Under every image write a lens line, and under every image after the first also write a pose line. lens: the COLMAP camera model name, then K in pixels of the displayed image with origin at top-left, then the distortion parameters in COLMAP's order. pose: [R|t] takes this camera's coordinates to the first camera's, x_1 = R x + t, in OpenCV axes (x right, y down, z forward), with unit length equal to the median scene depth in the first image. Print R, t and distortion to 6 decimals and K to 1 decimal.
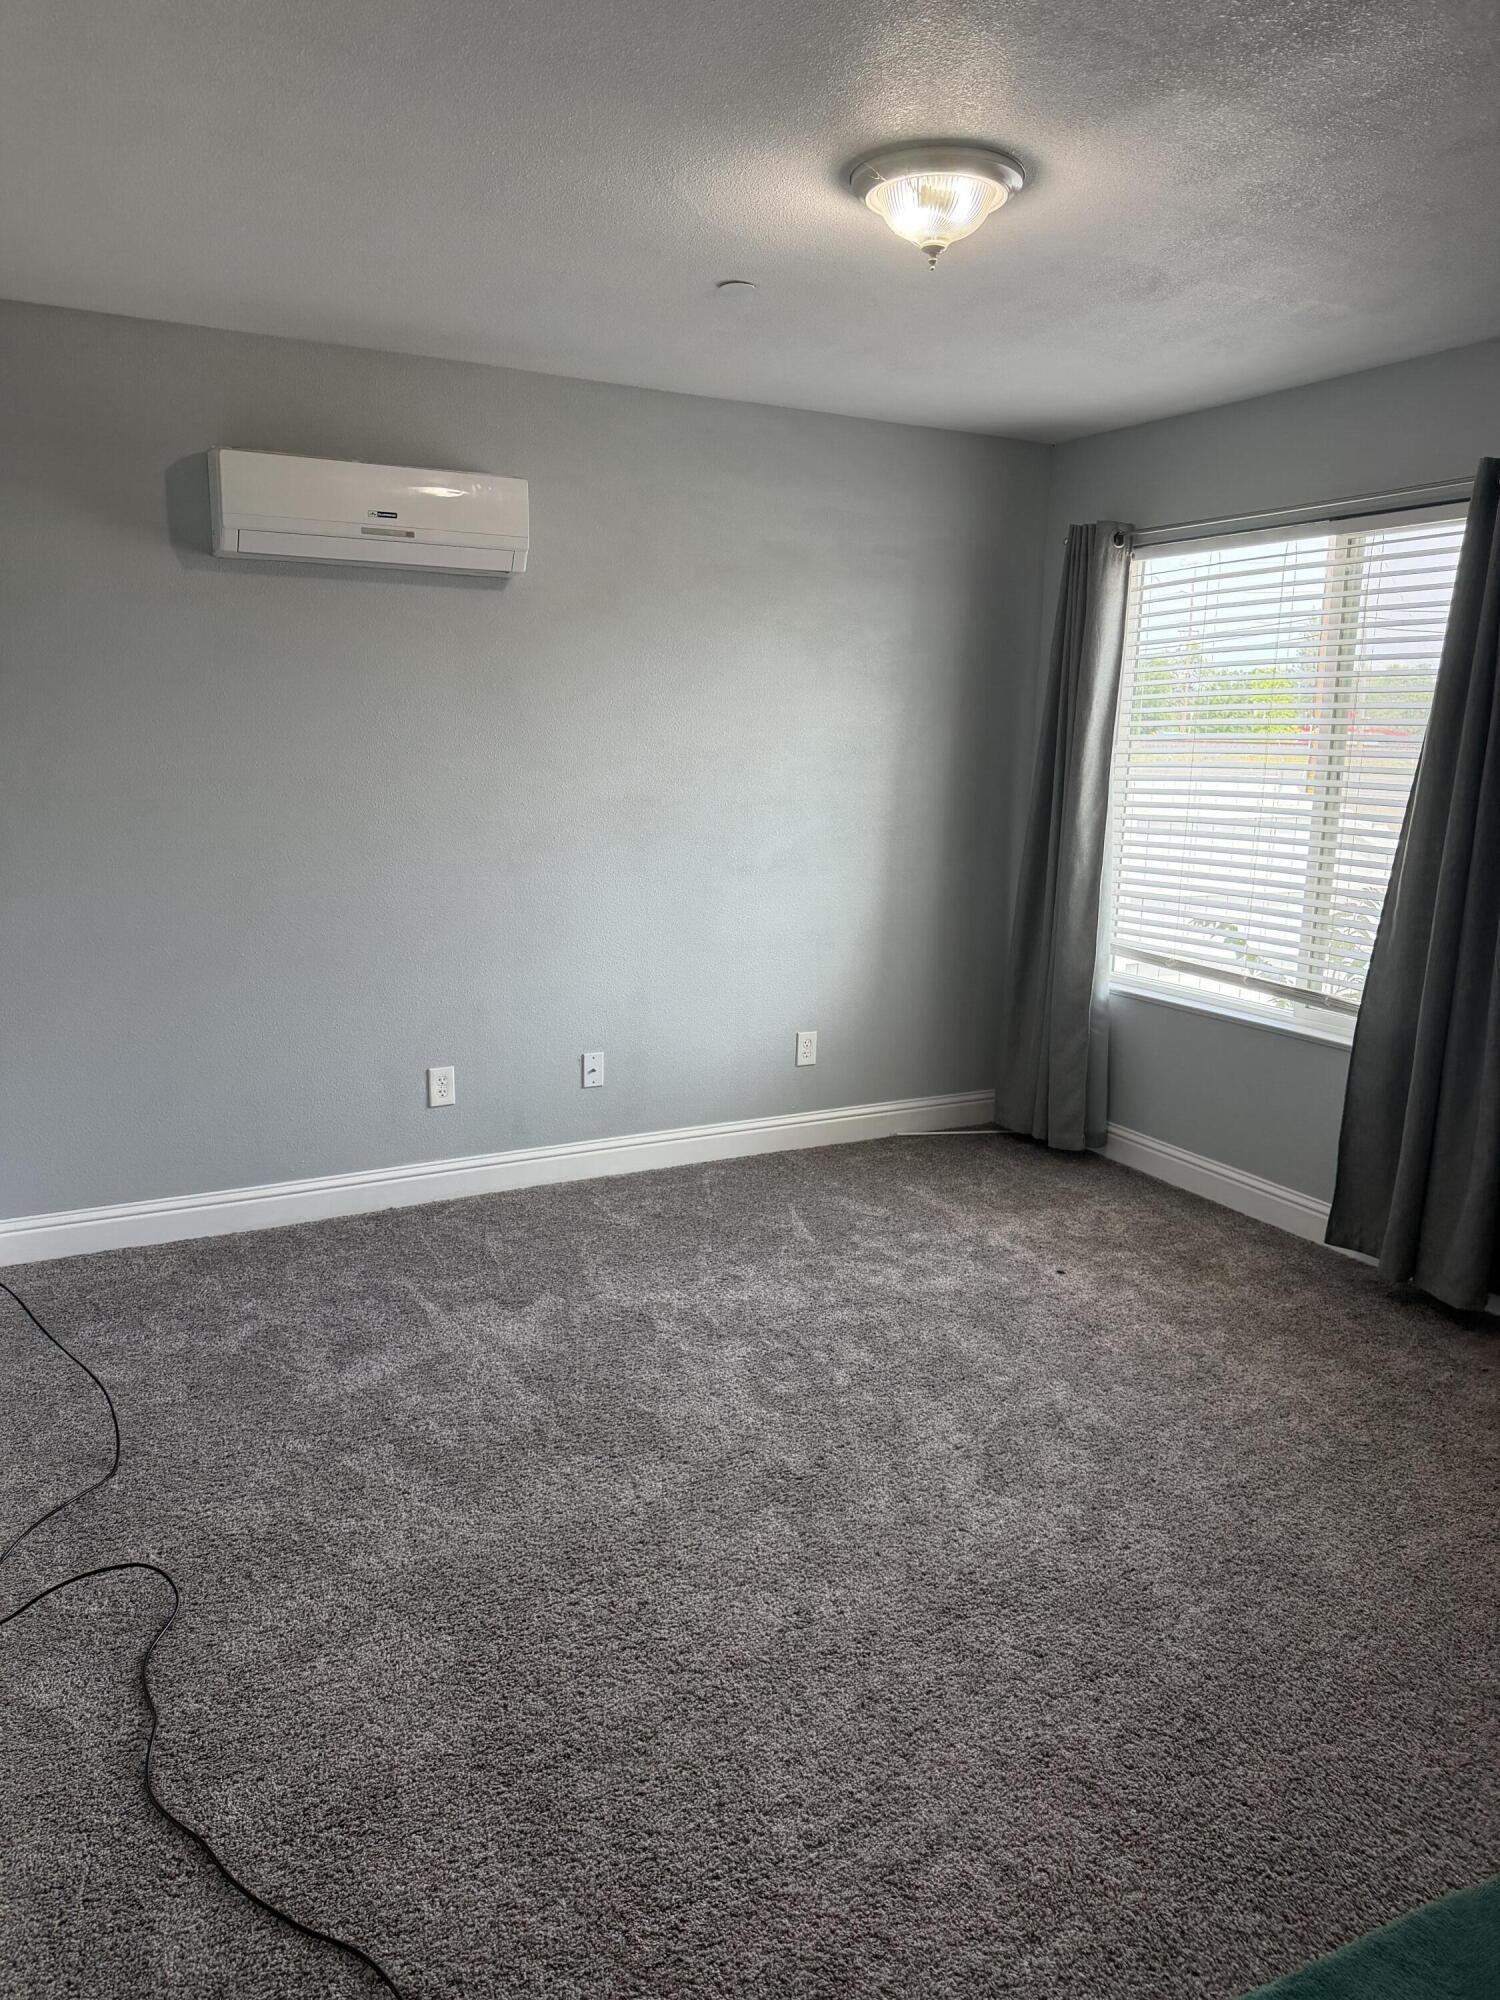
lens RADIAL K [[1429.2, 0, 741.6], [0, 1429.2, 1007.3], [0, 0, 1]] dist [0.078317, -0.060110]
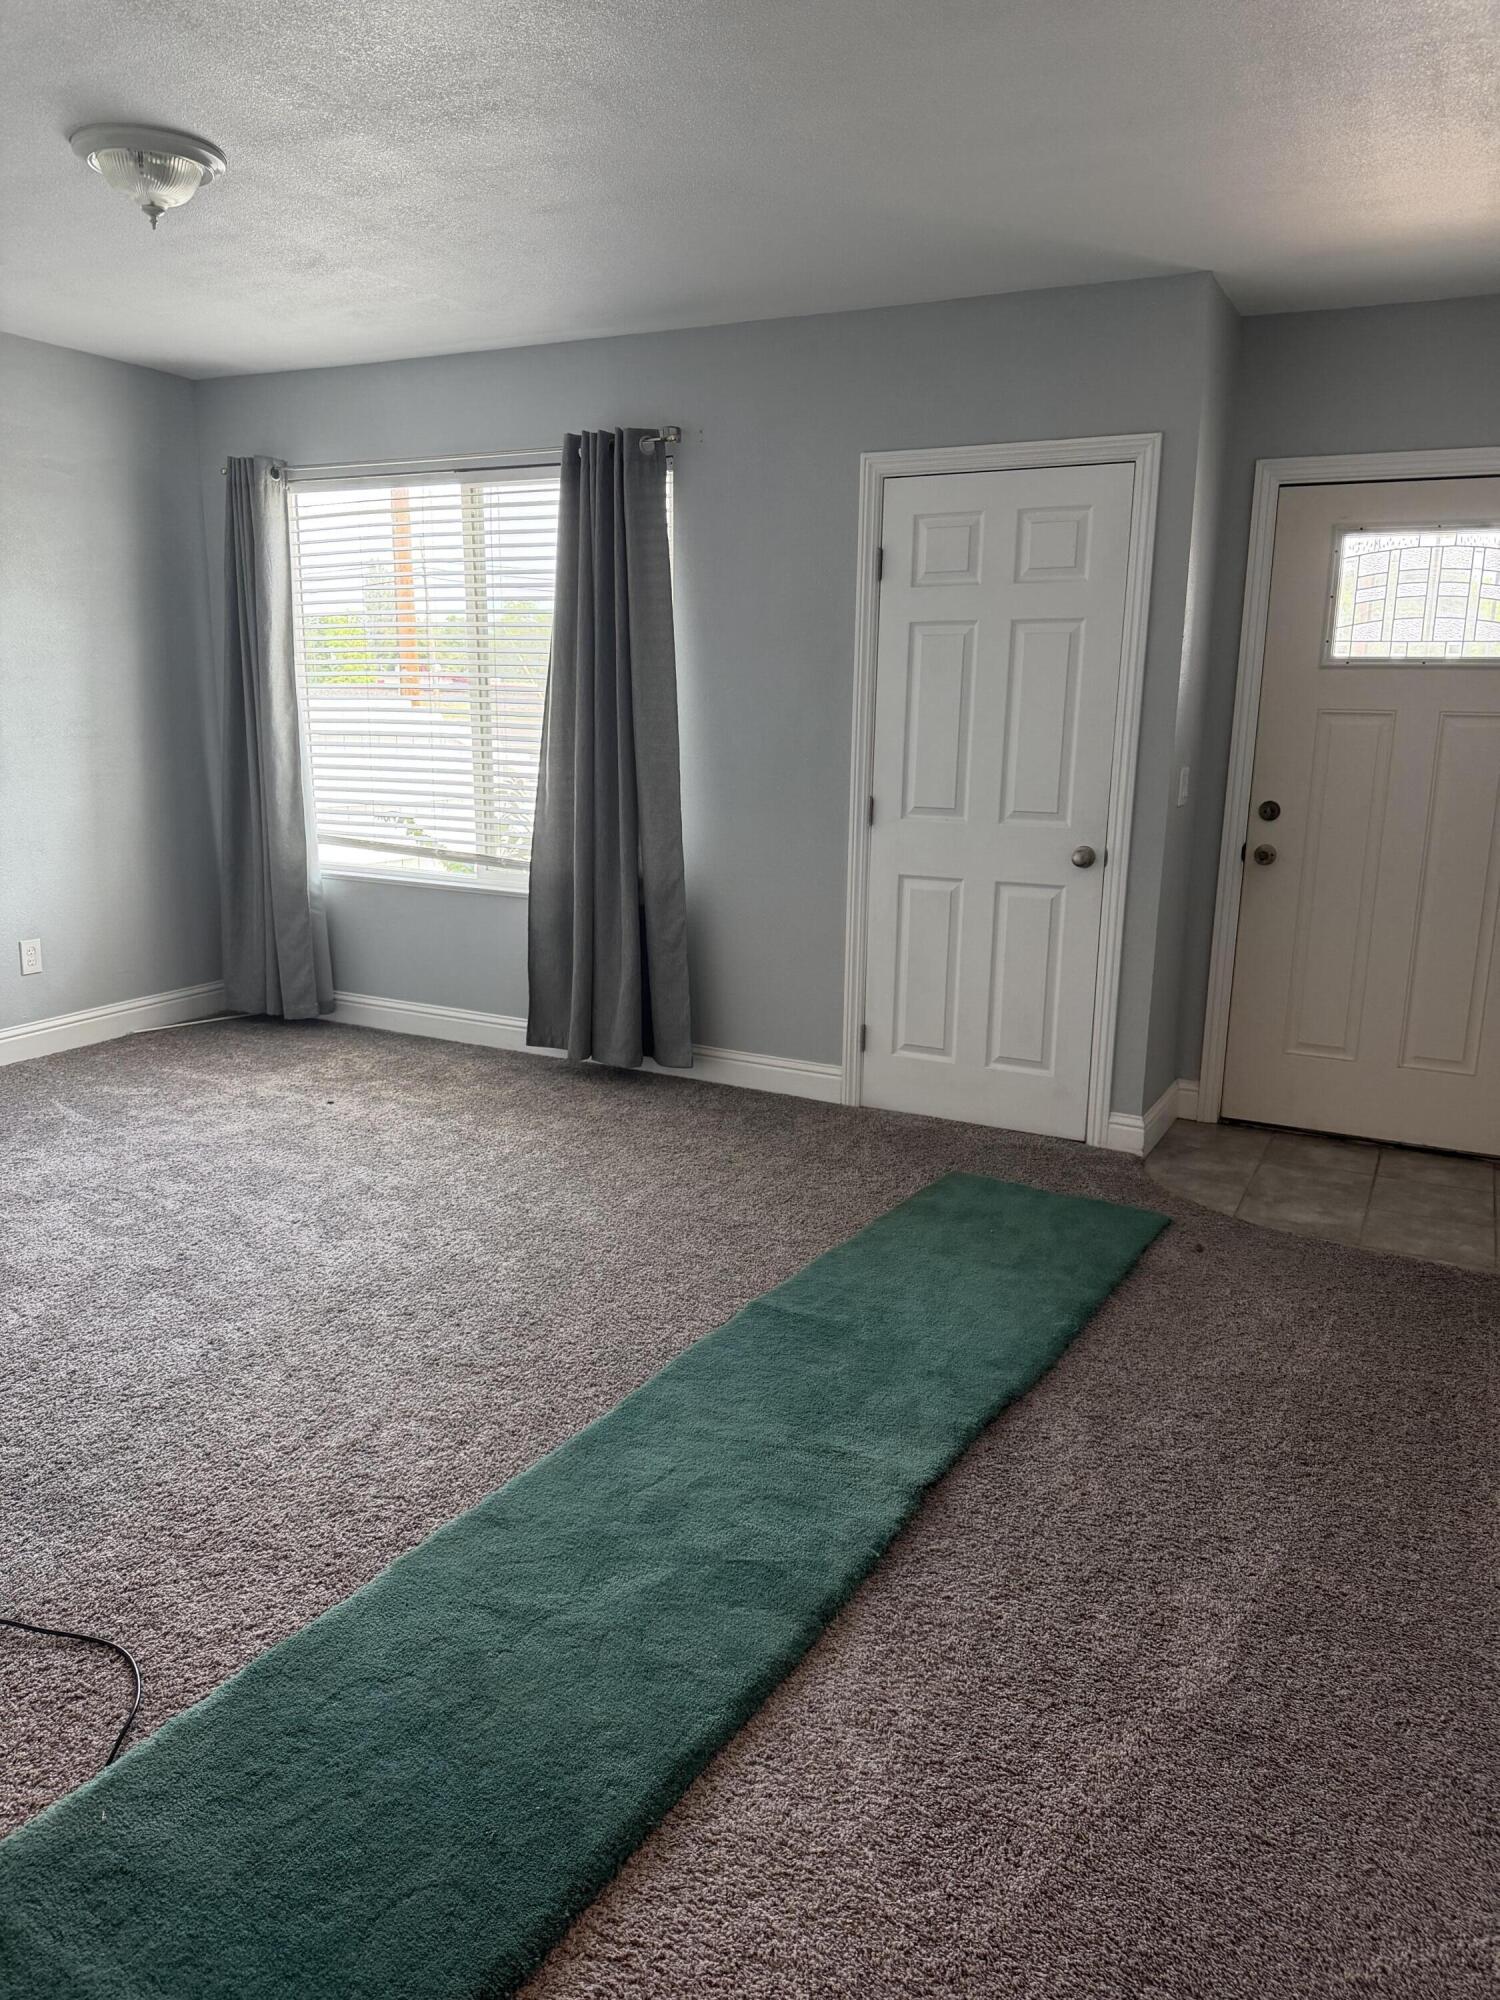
lens RADIAL K [[1429.2, 0, 713.9], [0, 1429.2, 991.7], [0, 0, 1]] dist [0.078317, -0.060110]
pose [[0.832594, -0.127763, 0.538947, -0.147544], [0.114314, 0.991721, 0.058500, 0.065226], [-0.541959, 0.012902, 0.840306, -0.169234]]
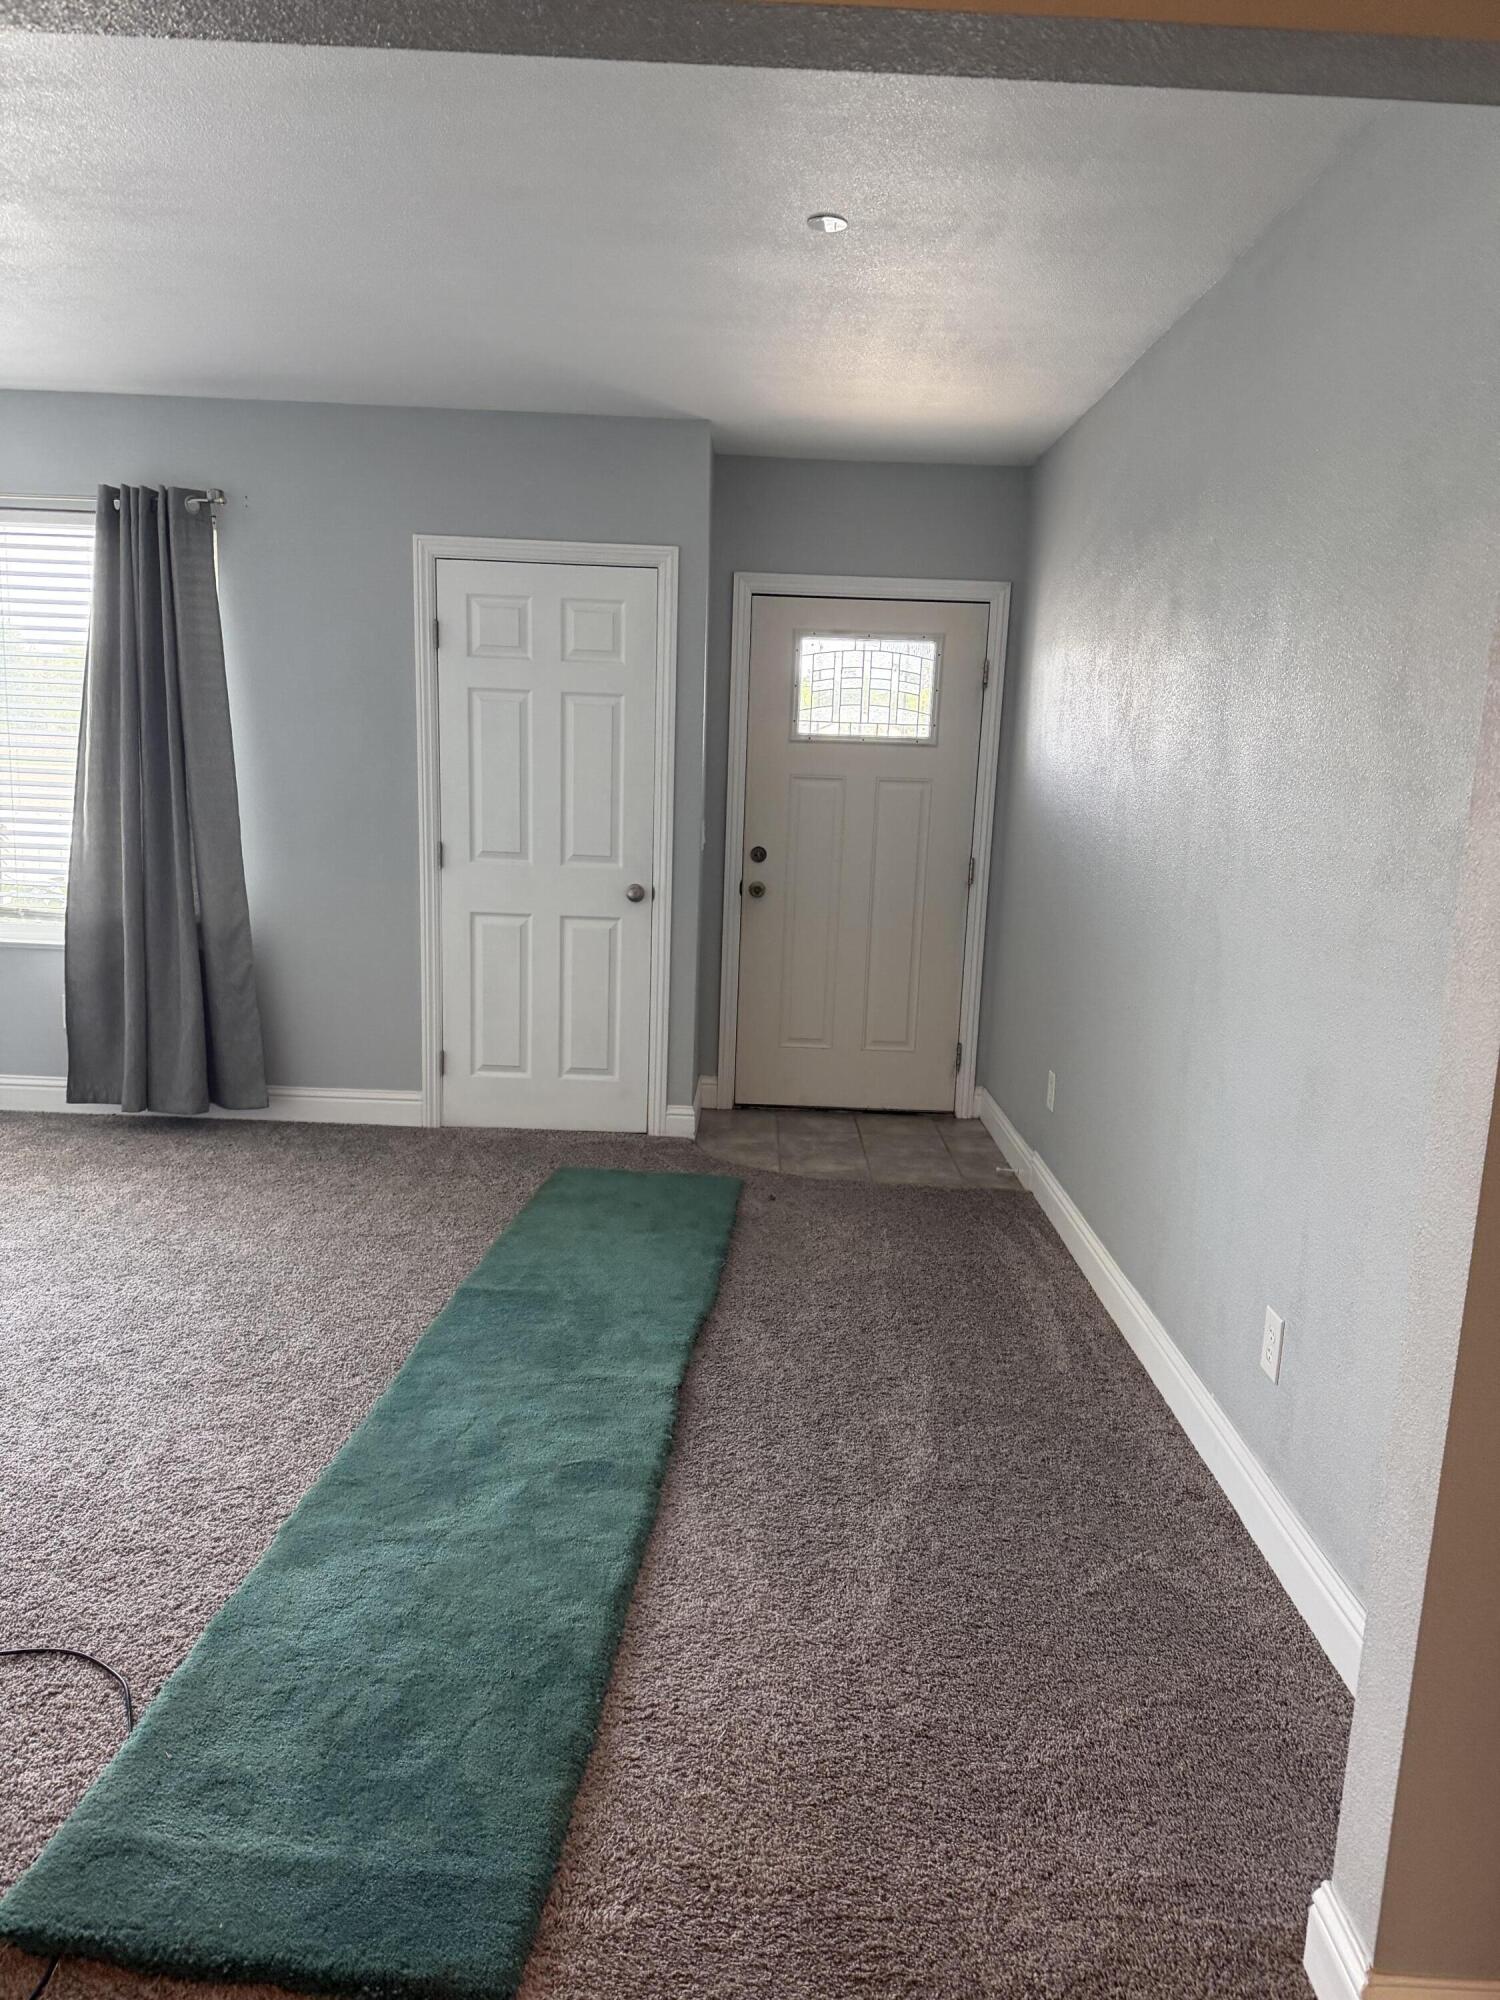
lens RADIAL K [[1429.2, 0, 728.5], [0, 1429.2, 1004.8], [0, 0, 1]] dist [0.078317, -0.060110]
pose [[0.487746, -0.154993, 0.859116, -0.395788], [0.148020, 0.984546, 0.093587, 0.051315], [-0.860345, 0.081520, 0.503151, -0.120235]]
